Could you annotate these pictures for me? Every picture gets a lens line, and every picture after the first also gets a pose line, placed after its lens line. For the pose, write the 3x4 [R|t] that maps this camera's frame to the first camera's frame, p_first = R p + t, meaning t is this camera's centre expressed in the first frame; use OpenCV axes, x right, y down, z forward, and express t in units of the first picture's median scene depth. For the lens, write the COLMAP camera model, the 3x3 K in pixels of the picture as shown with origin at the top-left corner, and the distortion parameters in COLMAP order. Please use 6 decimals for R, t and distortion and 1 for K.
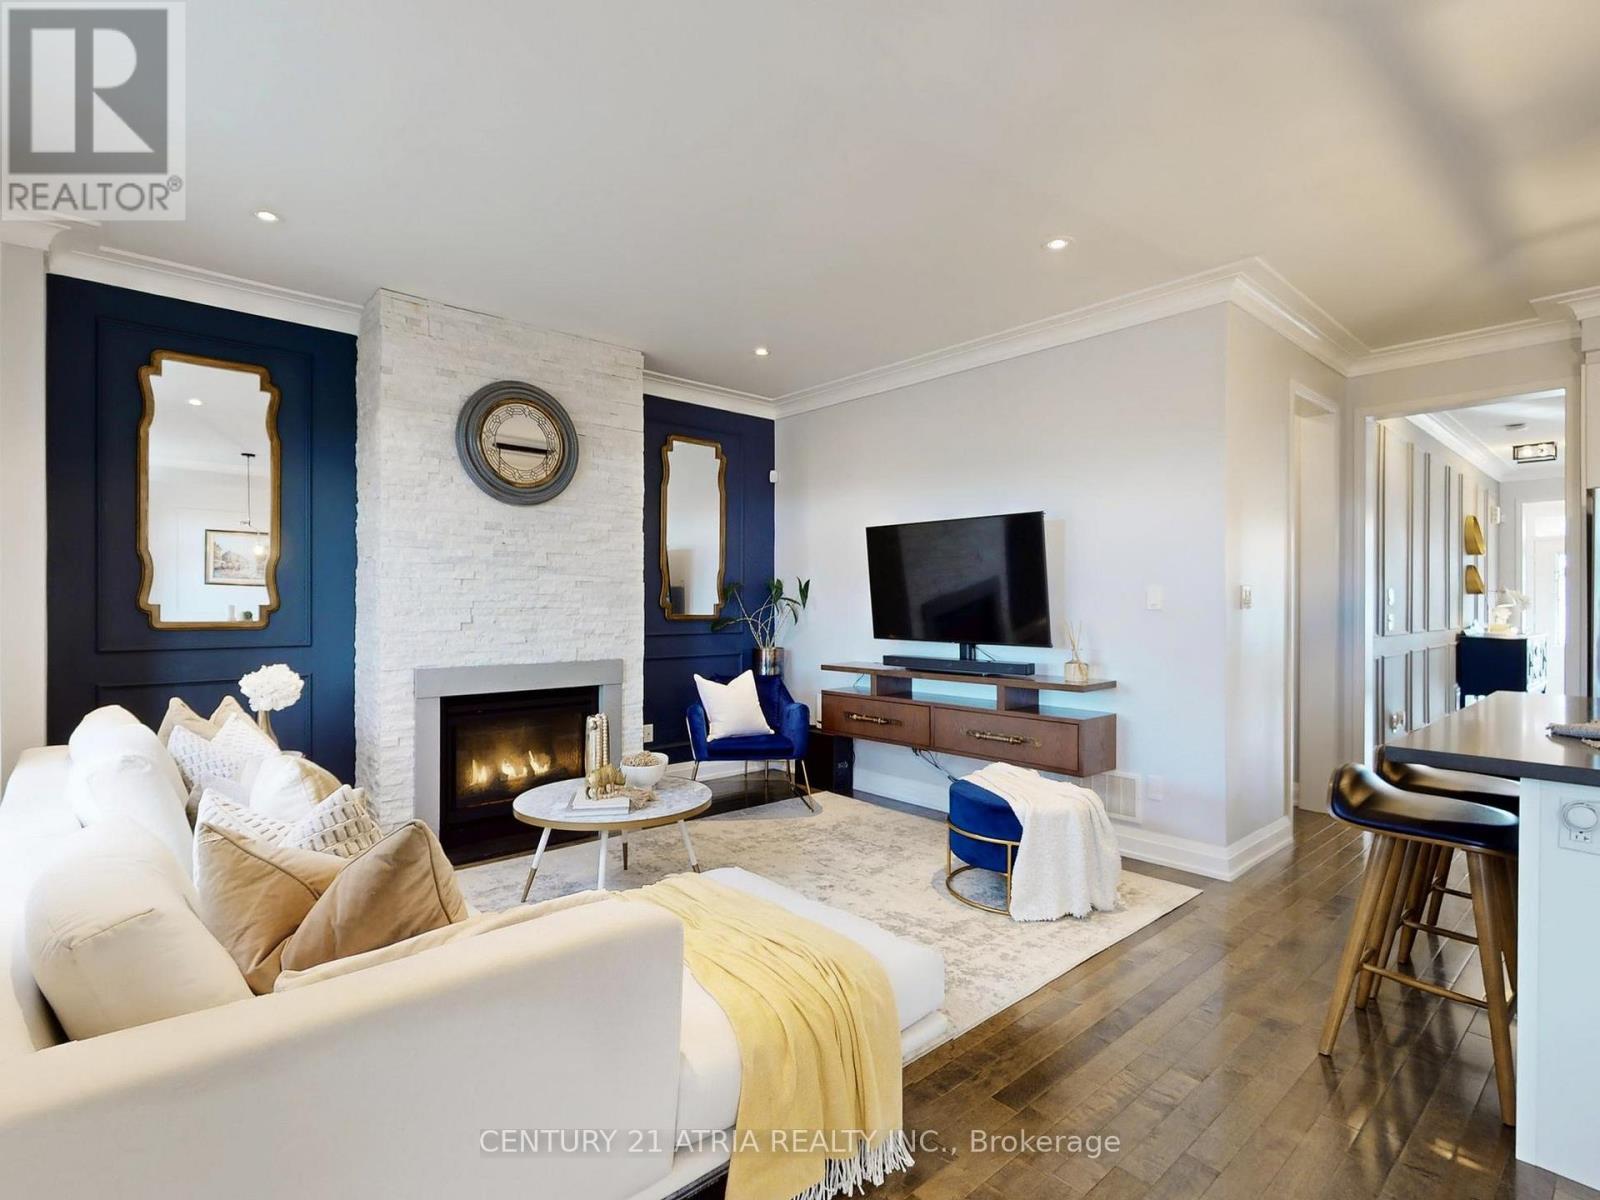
lens RADIAL K [[790.9, 0, 800.0], [0, 790.9, 600.0], [0, 0, 1]] dist [-0.000679, 0.000020]
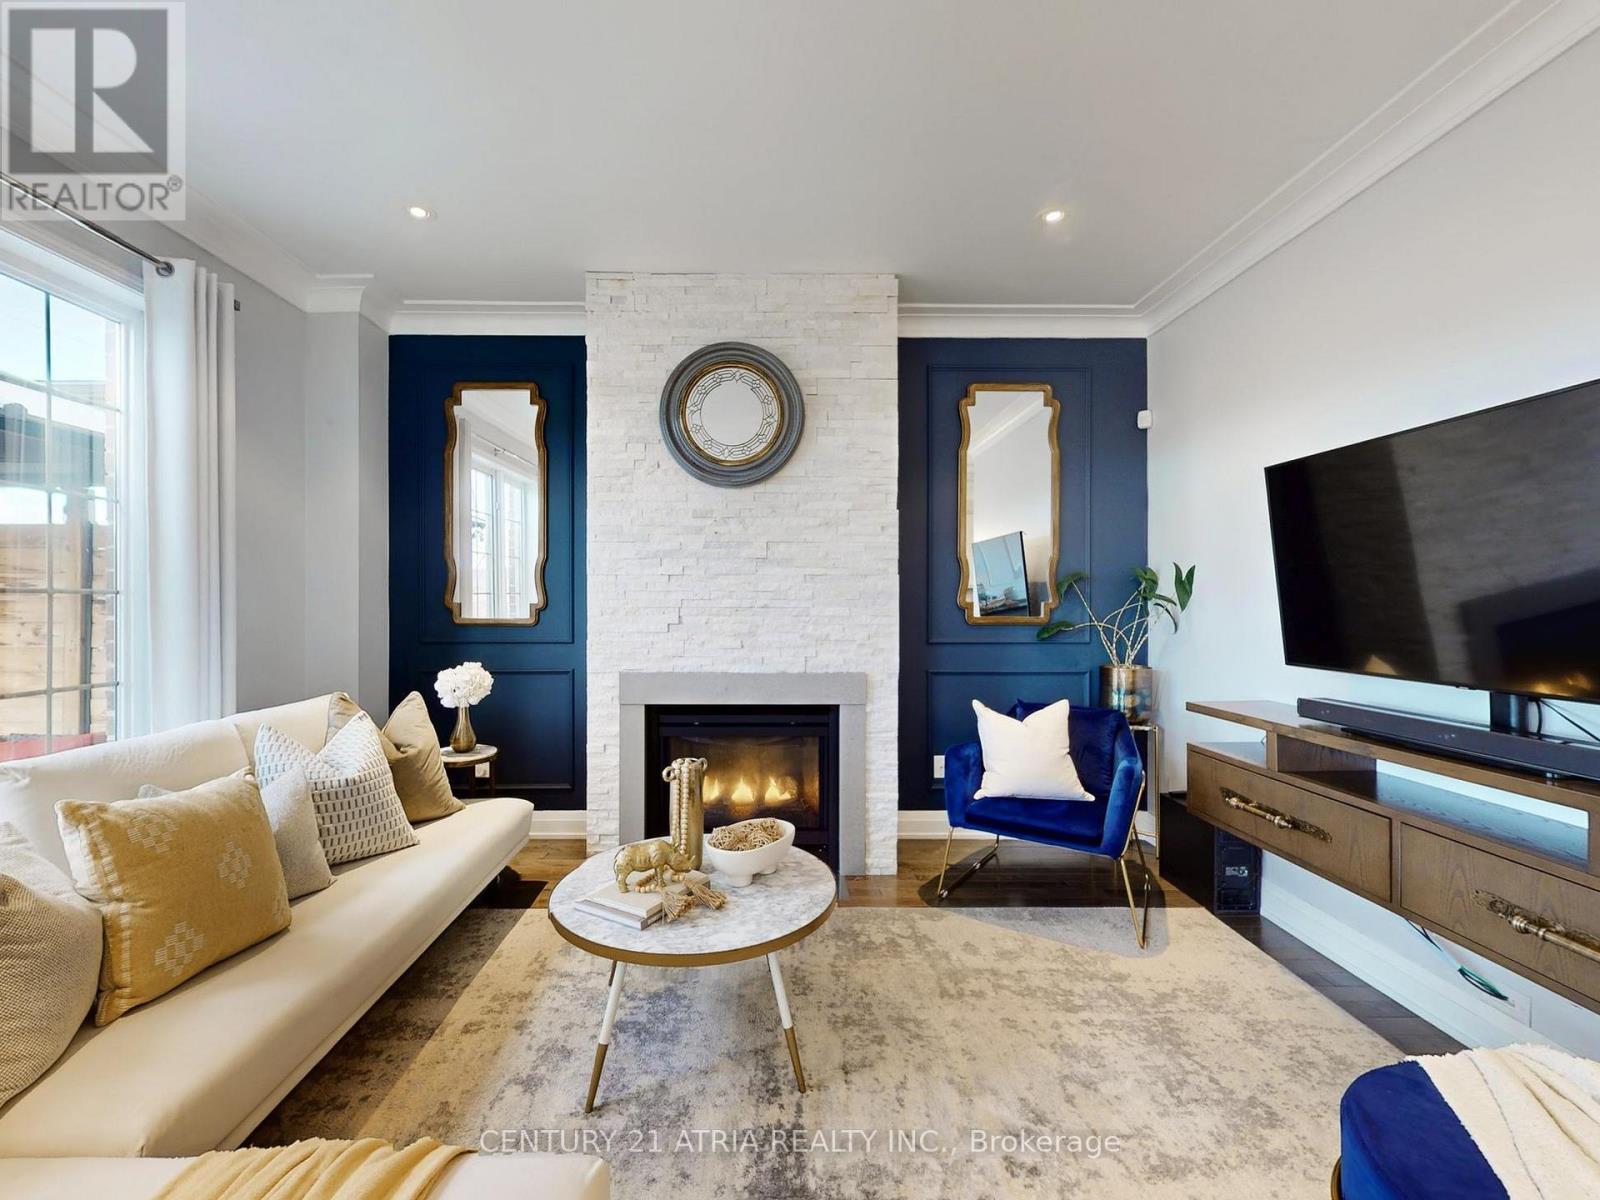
lens RADIAL K [[679.9, 0, 778.2], [0, 679.9, 601.6], [0, 0, 1]] dist [-0.001543, -0.000058]
pose [[0.751115, -0.000836, -0.660171, 0.161272], [0.002390, 0.999996, 0.001452, 0.002745], [0.660167, -0.002669, 0.751114, 0.462250]]
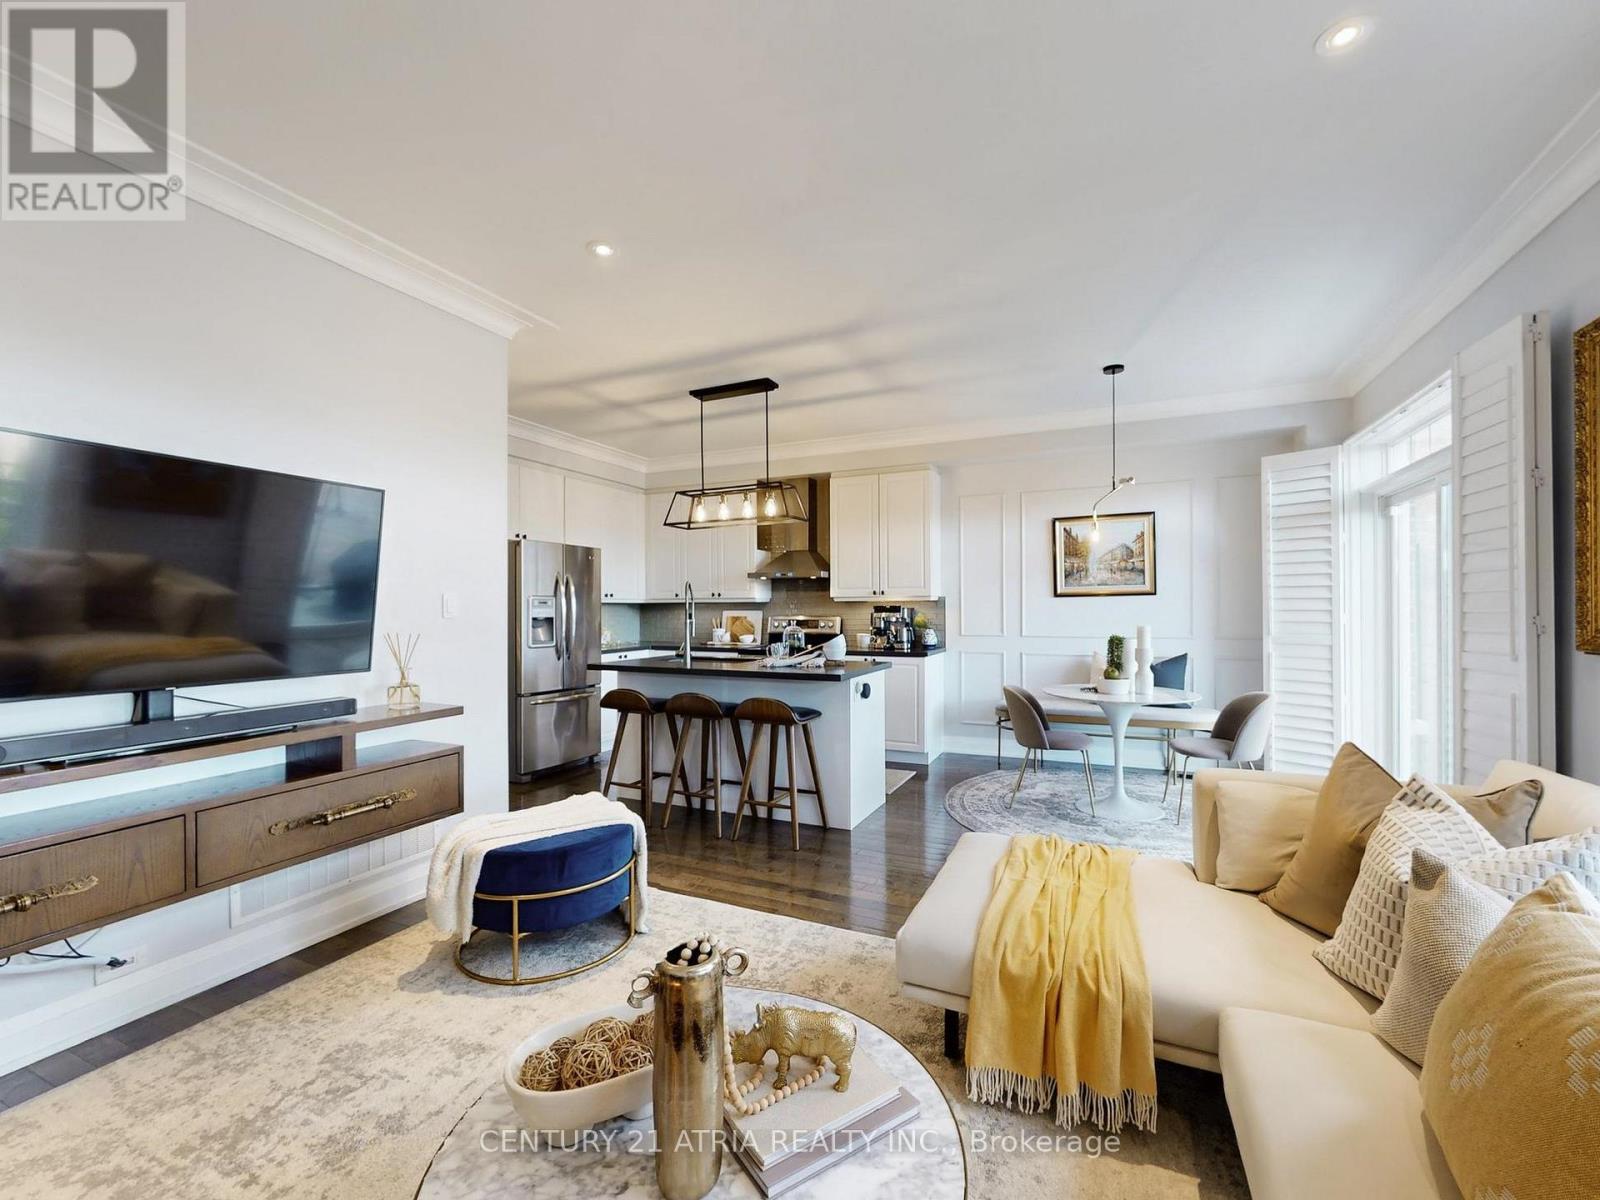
lens RADIAL K [[681.1, 0, 799.6], [0, 681.1, 603.1], [0, 0, 1]] dist [-0.000344, 0.000074]
pose [[-0.399381, 0.003332, 0.916779, -0.418403], [0.002070, 0.999994, -0.002733, -0.003341], [-0.916783, 0.000807, -0.399385, 0.830051]]
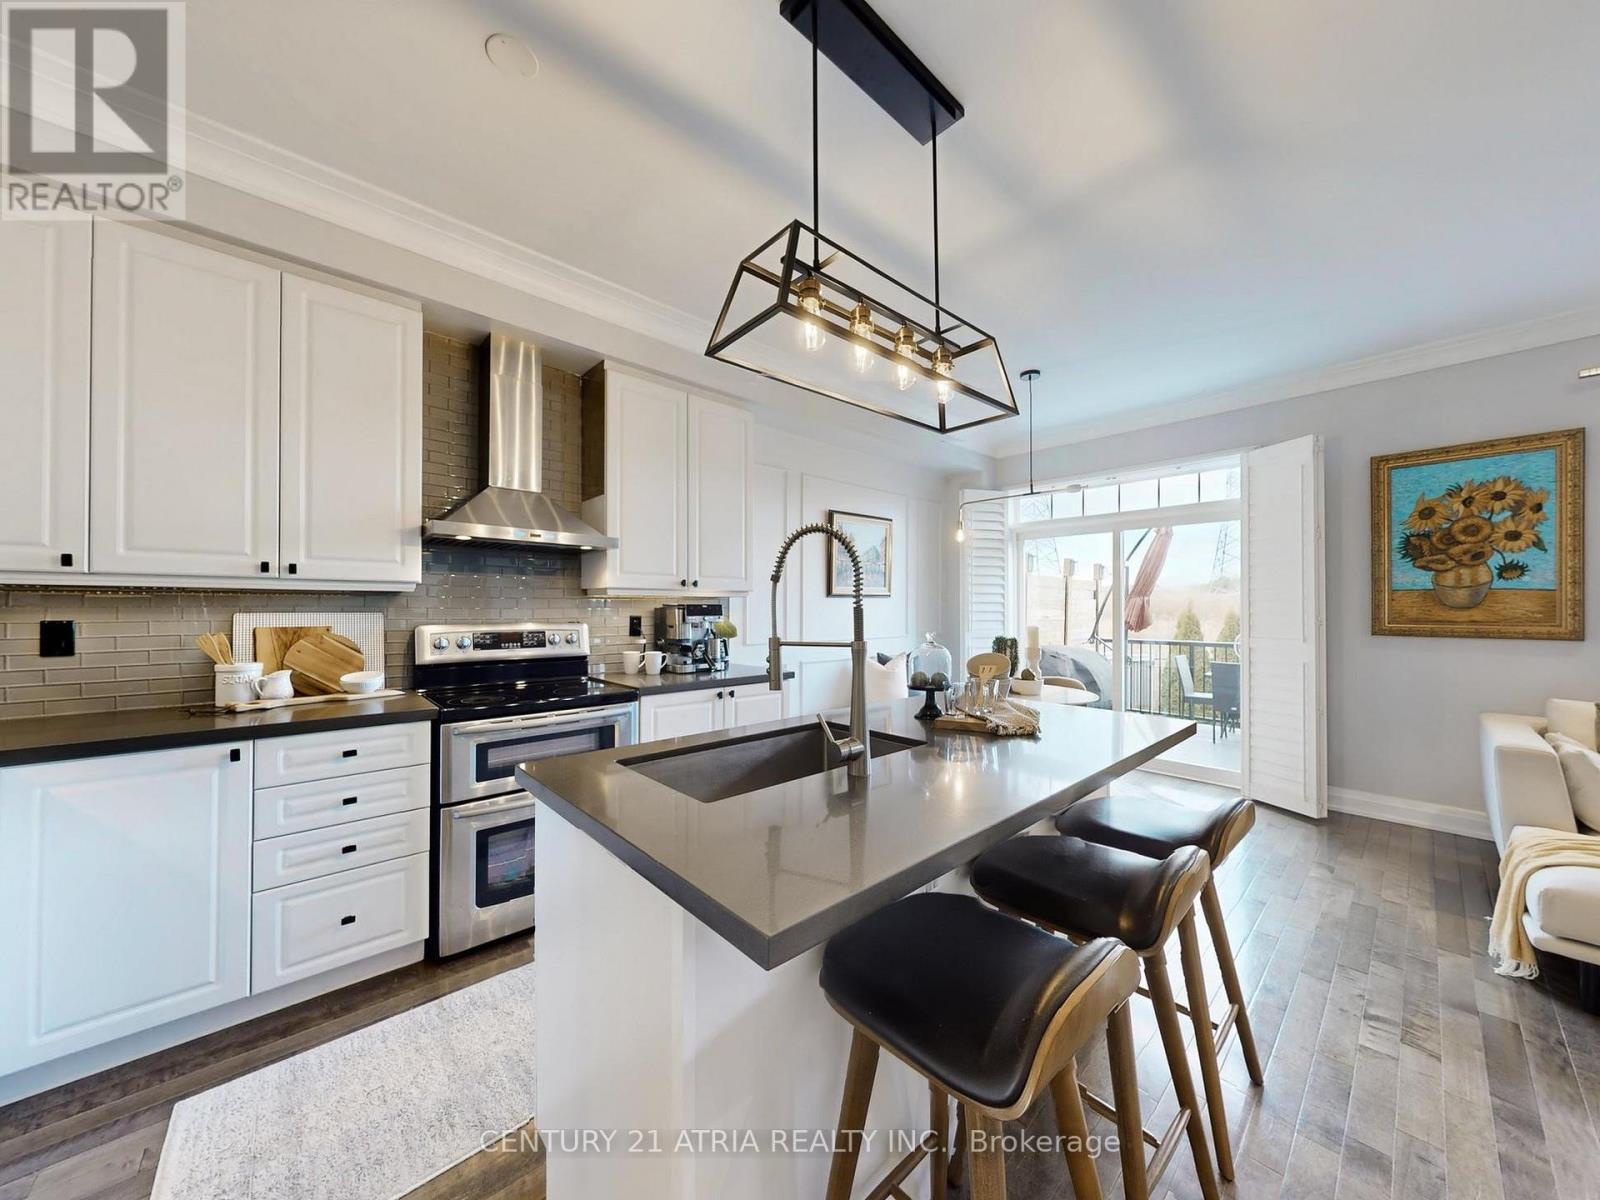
lens RADIAL K [[567.7, 0, 802.9], [0, 567.7, 605.2], [0, 0, 1]] dist [-0.001065, -0.000148]
pose [[-0.999897, -0.004255, -0.013723, 0.600849], [-0.004137, 0.999954, -0.008597, 0.004825], [0.013759, -0.008539, -0.999869, 0.843969]]
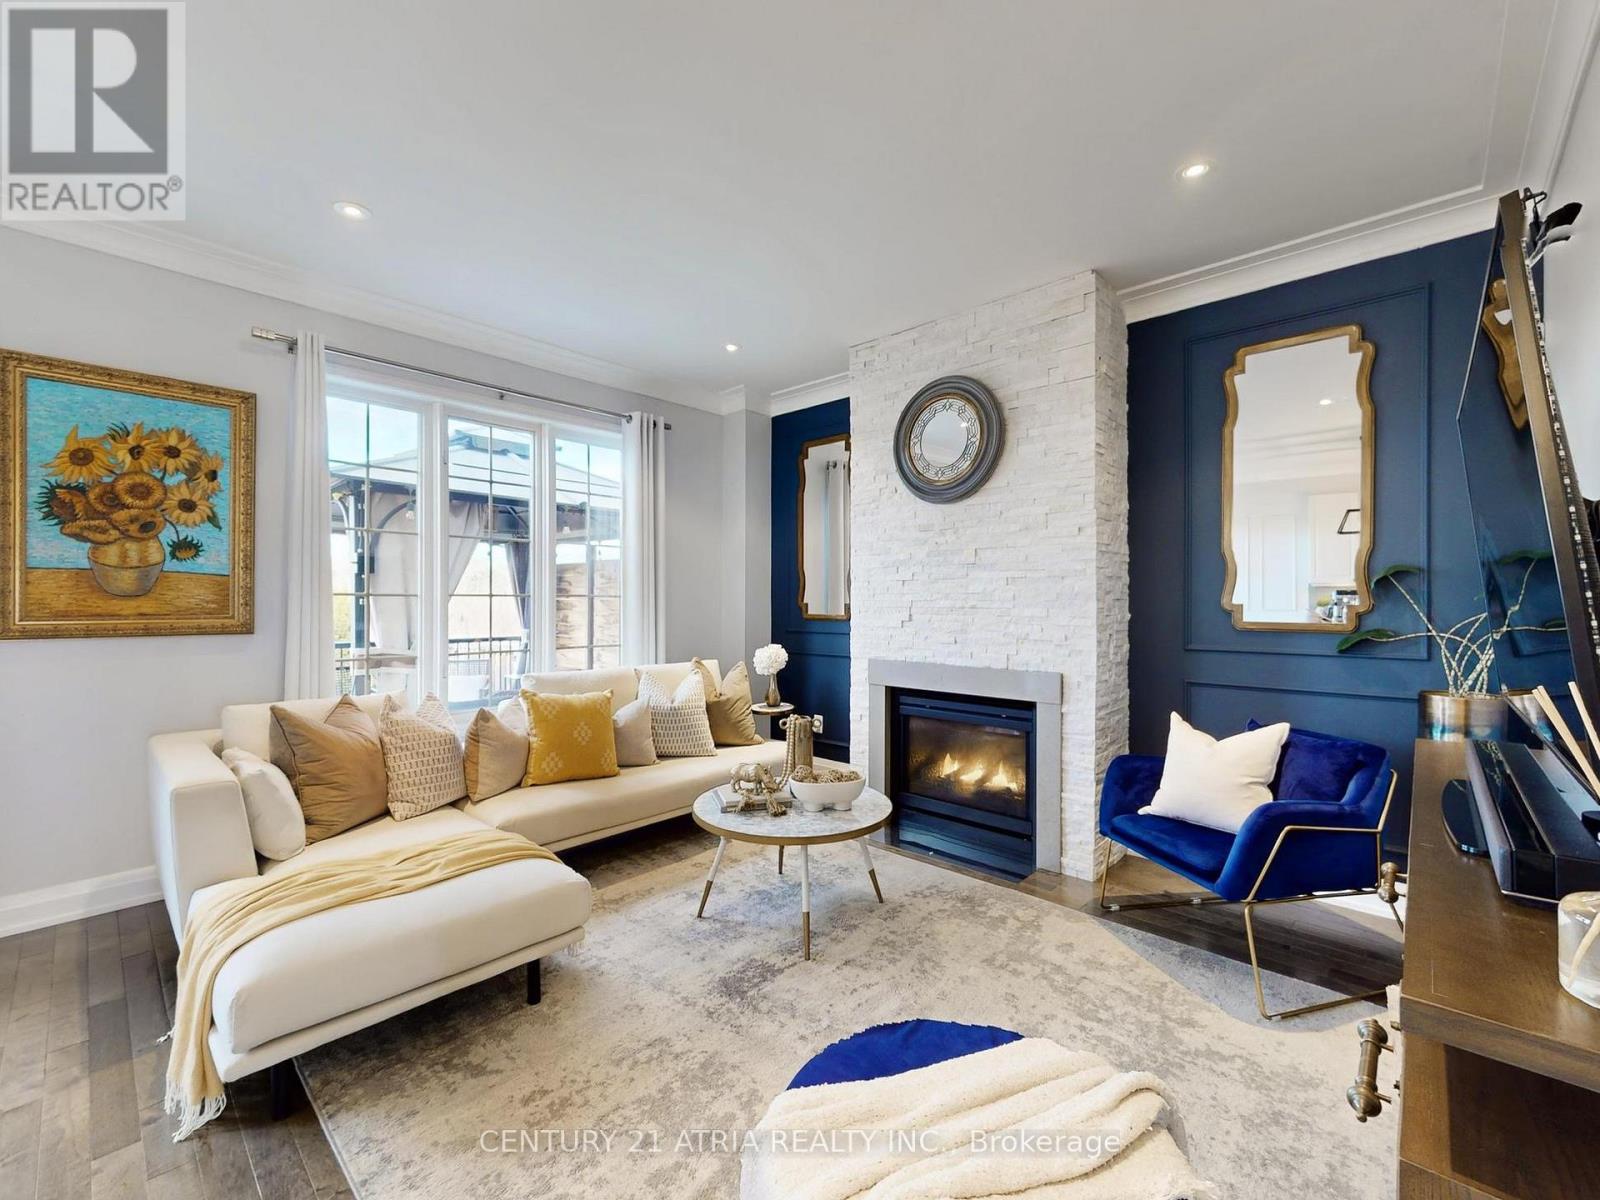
lens RADIAL K [[681.1, 0, 799.6], [0, 681.1, 603.1], [0, 0, 1]] dist [-0.000344, 0.000074]
pose [[0.085054, 0.000220, -0.996376, 0.454025], [-0.001139, 0.999999, 0.000124, 0.004442], [0.996376, 0.001124, 0.085054, 0.718063]]
